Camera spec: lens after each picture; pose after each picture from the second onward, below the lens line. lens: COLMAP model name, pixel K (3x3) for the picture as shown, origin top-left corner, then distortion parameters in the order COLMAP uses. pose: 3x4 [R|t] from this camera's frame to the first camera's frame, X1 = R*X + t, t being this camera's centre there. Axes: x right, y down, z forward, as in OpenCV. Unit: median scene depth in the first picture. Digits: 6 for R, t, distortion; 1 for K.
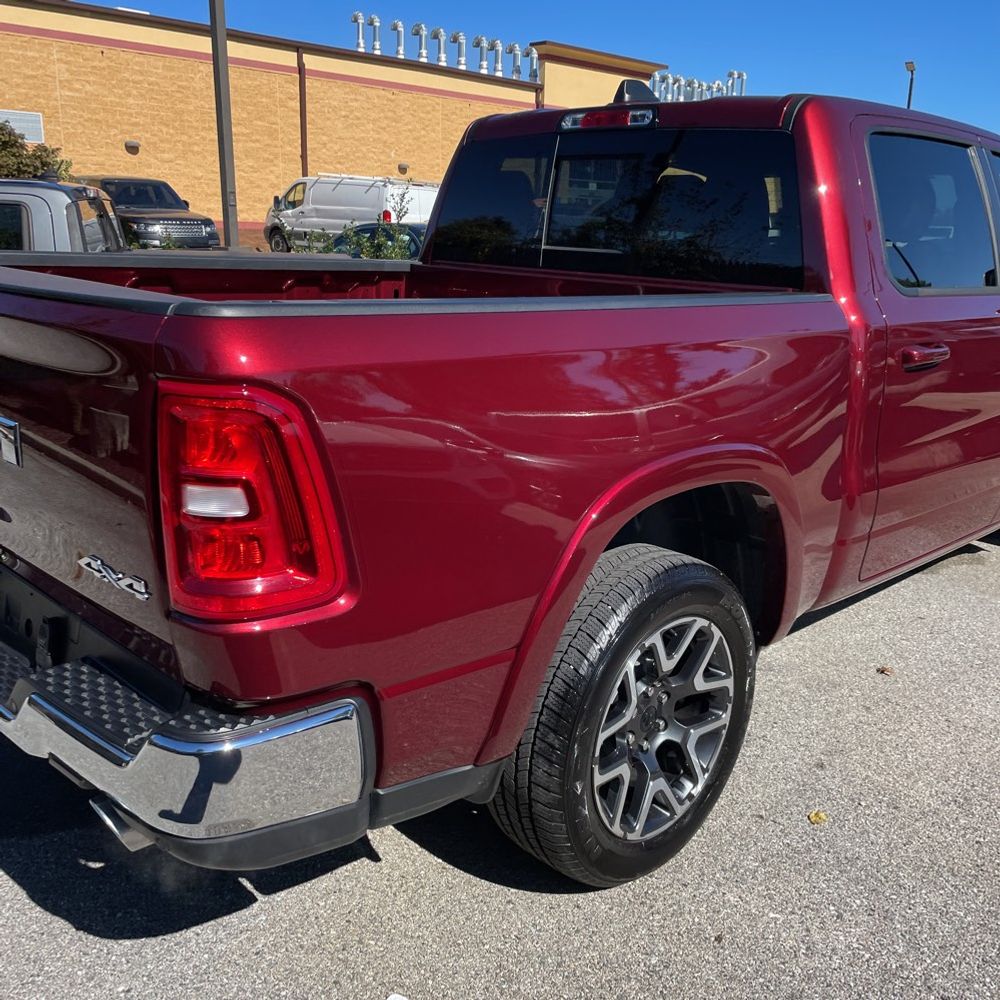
lens RADIAL K [[1025.6, 0, 502.2], [0, 1025.6, 529.5], [0, 0, 1]] dist [0.066985, -0.091927]
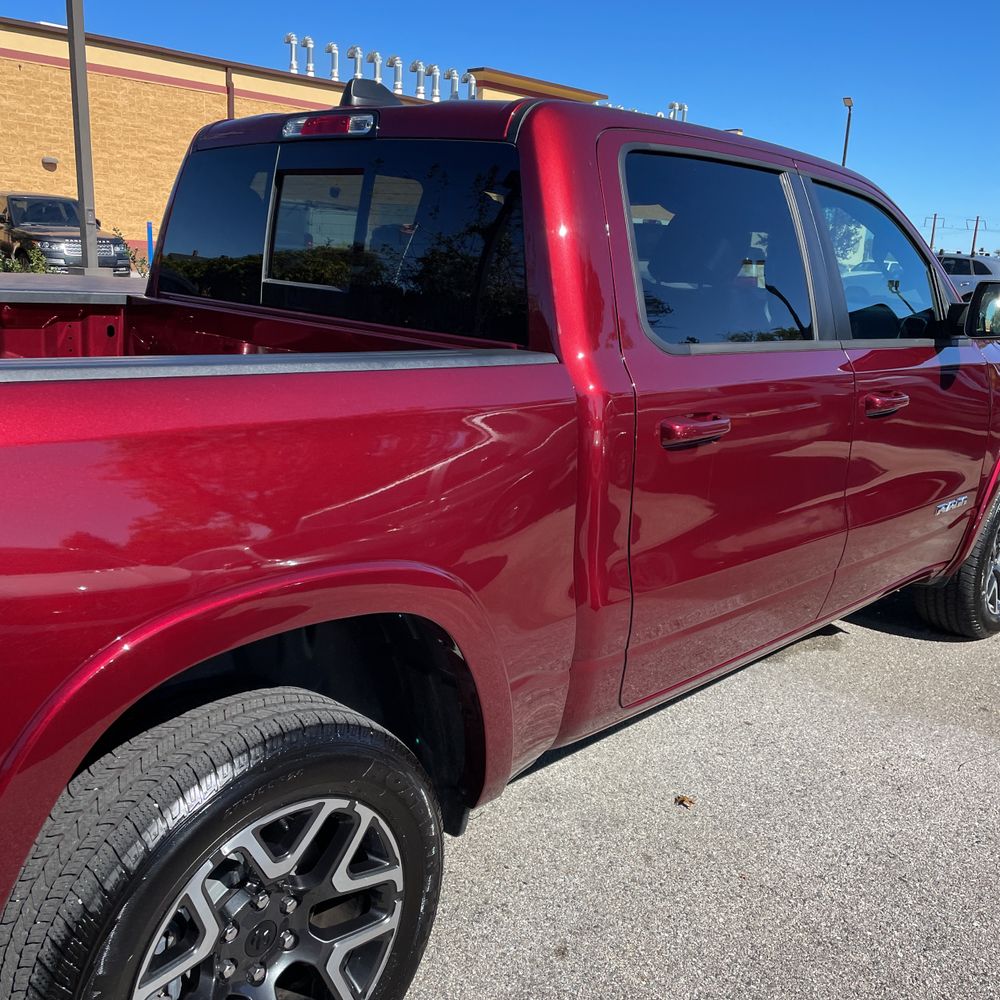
lens RADIAL K [[1013.1, 0, 499.1], [0, 1013.1, 526.8], [0, 0, 1]] dist [0.055472, -0.072916]
pose [[0.999485, 0.011819, 0.029818, 0.183576], [-0.011158, 0.999691, -0.022225, -0.058059], [-0.030071, 0.021881, 0.999308, 0.177425]]
